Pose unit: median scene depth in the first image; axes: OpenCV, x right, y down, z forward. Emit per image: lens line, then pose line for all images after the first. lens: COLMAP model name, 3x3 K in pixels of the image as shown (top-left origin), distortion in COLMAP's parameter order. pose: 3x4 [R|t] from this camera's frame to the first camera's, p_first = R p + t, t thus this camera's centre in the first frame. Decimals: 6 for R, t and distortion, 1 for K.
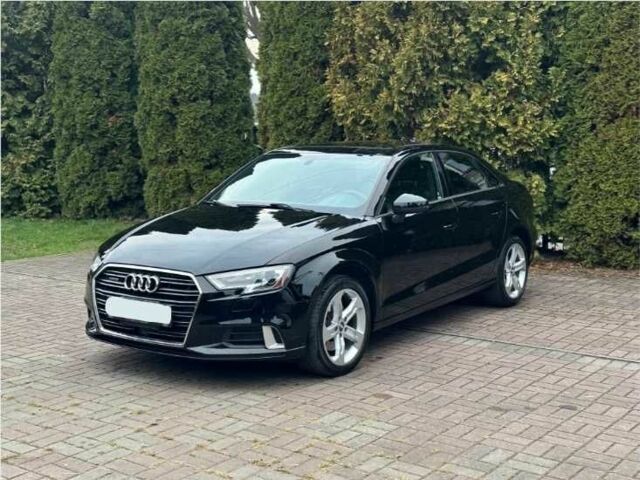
lens RADIAL K [[882.9, 0, 320.0], [0, 882.9, 240.0], [0, 0, 1]] dist [0.132363, -0.099969]
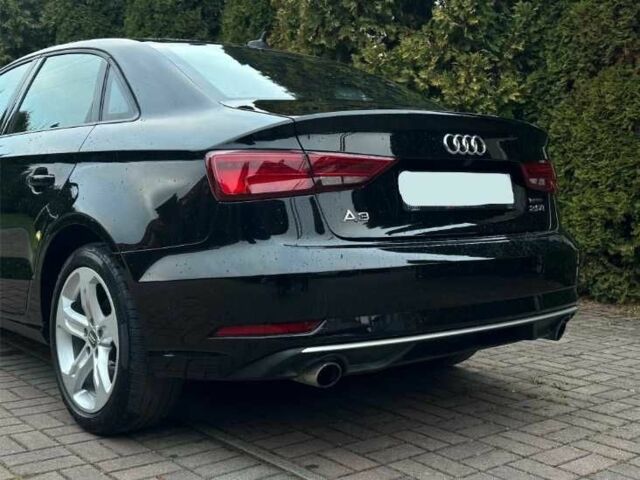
lens RADIAL K [[822.7, 0, 320.0], [0, 822.7, 240.0], [0, 0, 1]] dist [0.154436, -0.230049]
pose [[0.964655, 0.038596, -0.260673, 0.286934], [-0.051802, 0.997689, -0.043978, 0.024311], [0.258373, 0.055927, 0.964425, 0.356725]]
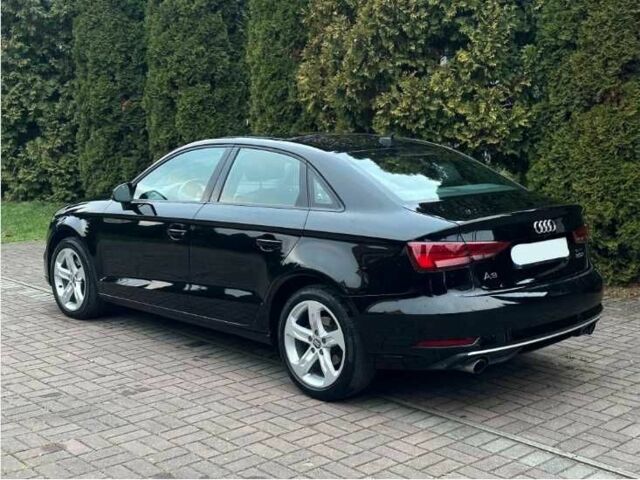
lens RADIAL K [[870.7, 0, 316.3], [0, 870.7, 237.5], [0, 0, 1]] dist [0.129486, -0.036079]
pose [[0.980607, 0.034251, -0.192969, 0.232219], [-0.031211, 0.999336, 0.018773, -0.019123], [0.193484, -0.012386, 0.981025, 0.132897]]
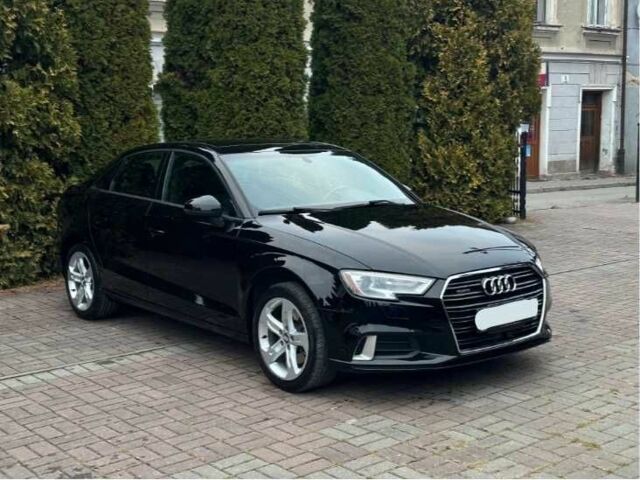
lens RADIAL K [[870.7, 0, 316.3], [0, 870.7, 237.5], [0, 0, 1]] dist [0.129486, -0.036079]
pose [[0.252820, -0.116006, 0.960533, -0.608495], [0.127552, 0.988117, 0.085765, -0.056094], [-0.959068, 0.100835, 0.264613, 0.506144]]
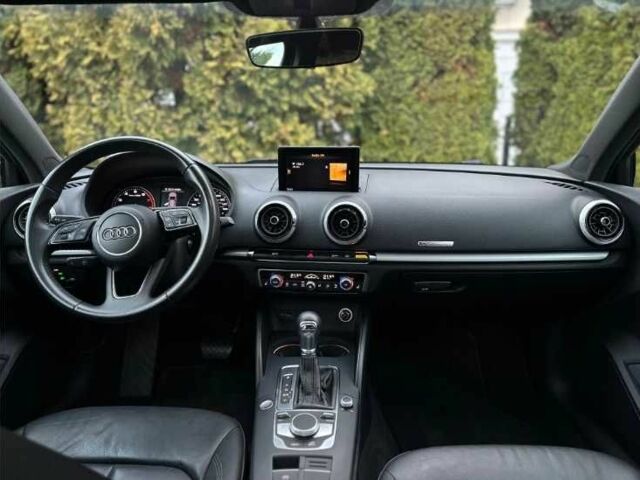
lens RADIAL K [[445.8, 0, 317.9], [0, 445.8, 239.5], [0, 0, 1]] dist [0.043742, -0.060955]
pose [[0.824423, -0.118104, 0.553514, -0.007153], [0.062863, 0.991042, 0.117830, -0.039761], [-0.562472, -0.062346, 0.824462, 0.692775]]
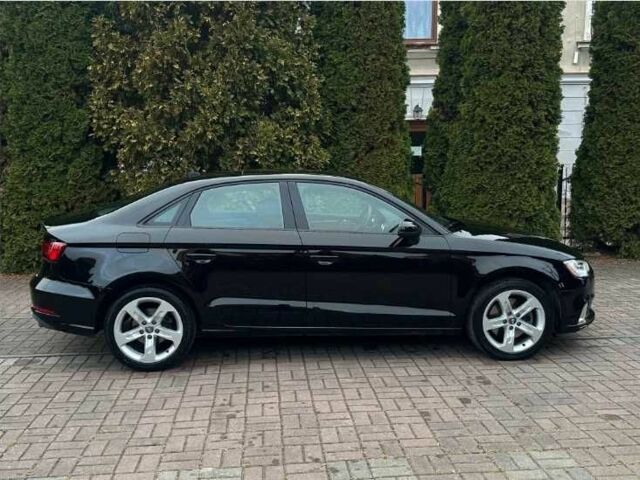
lens RADIAL K [[645.5, 0, 320.0], [0, 645.5, 240.0], [0, 0, 1]] dist [0.196280, -0.399675]
pose [[0.748870, -0.081448, 0.657693, -0.341731], [0.082275, 0.996168, 0.029683, -0.037841], [-0.657590, 0.031883, 0.752701, 0.336085]]
